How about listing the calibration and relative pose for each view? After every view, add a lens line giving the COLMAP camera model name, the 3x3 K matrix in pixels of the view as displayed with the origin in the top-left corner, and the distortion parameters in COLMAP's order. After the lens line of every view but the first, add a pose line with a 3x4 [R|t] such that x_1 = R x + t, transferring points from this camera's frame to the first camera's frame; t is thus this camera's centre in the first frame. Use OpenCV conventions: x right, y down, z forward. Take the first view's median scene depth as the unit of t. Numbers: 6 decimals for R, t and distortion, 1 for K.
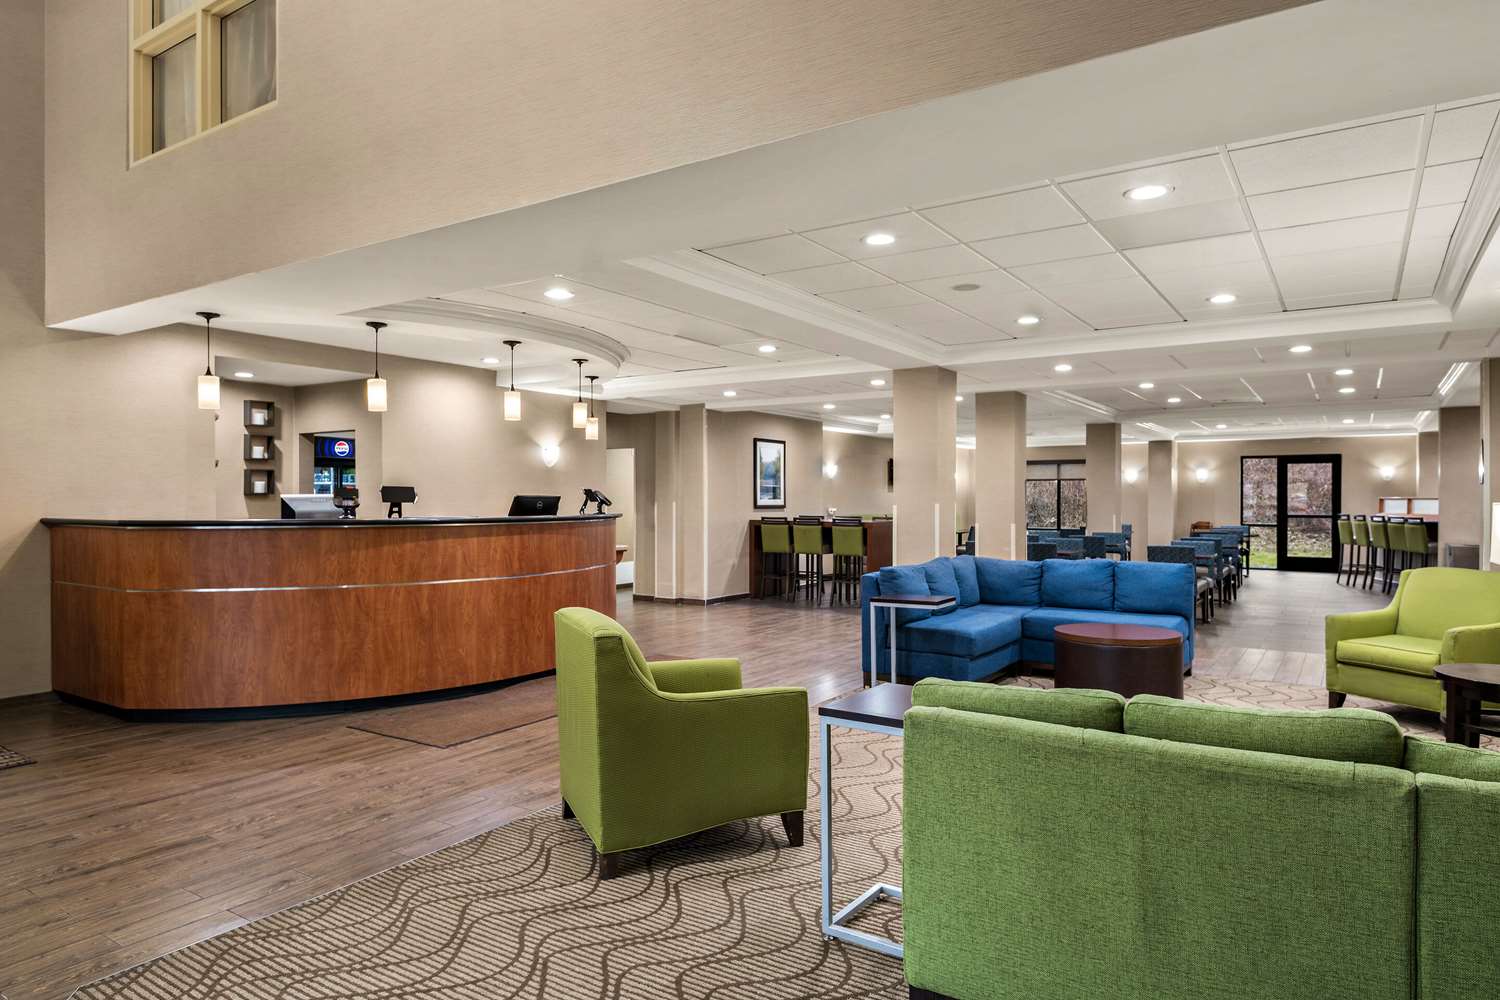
lens RADIAL K [[910.6, 0, 752.9], [0, 910.6, 498.0], [0, 0, 1]] dist [0.006264, 0.001374]
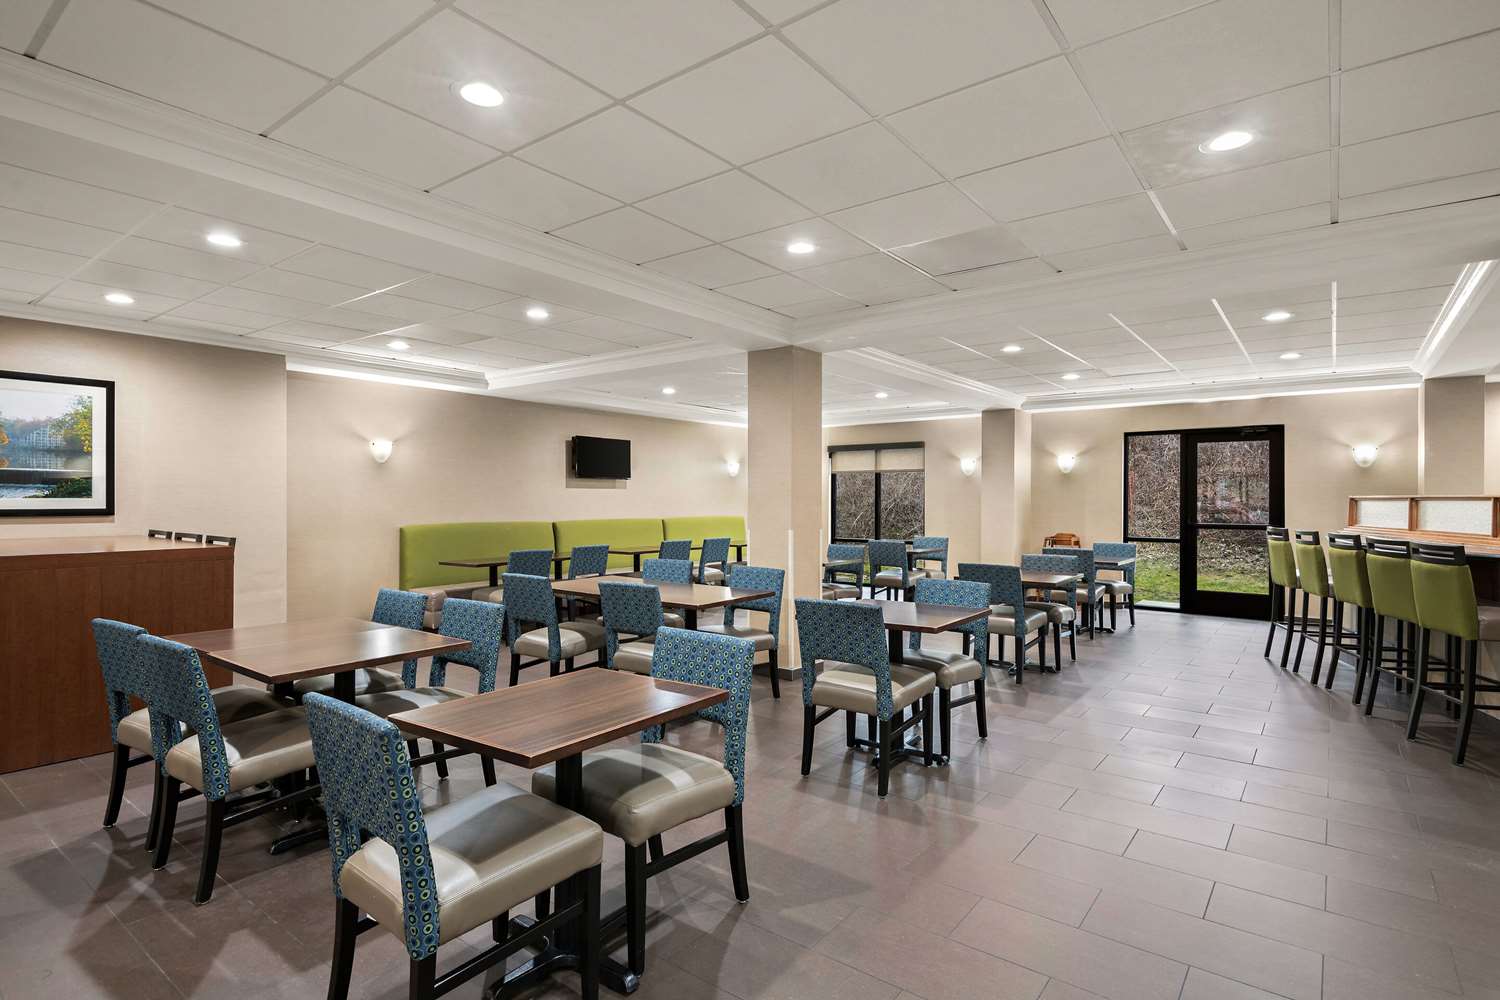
lens RADIAL K [[747.1, 0, 750.6], [0, 747.1, 500.8], [0, 0, 1]] dist [0.002010, -0.000427]
pose [[0.996993, 0.001902, -0.077471, 0.328268], [-0.001657, 0.999993, 0.003227, 0.001057], [0.077477, -0.003089, 0.996989, 0.475581]]
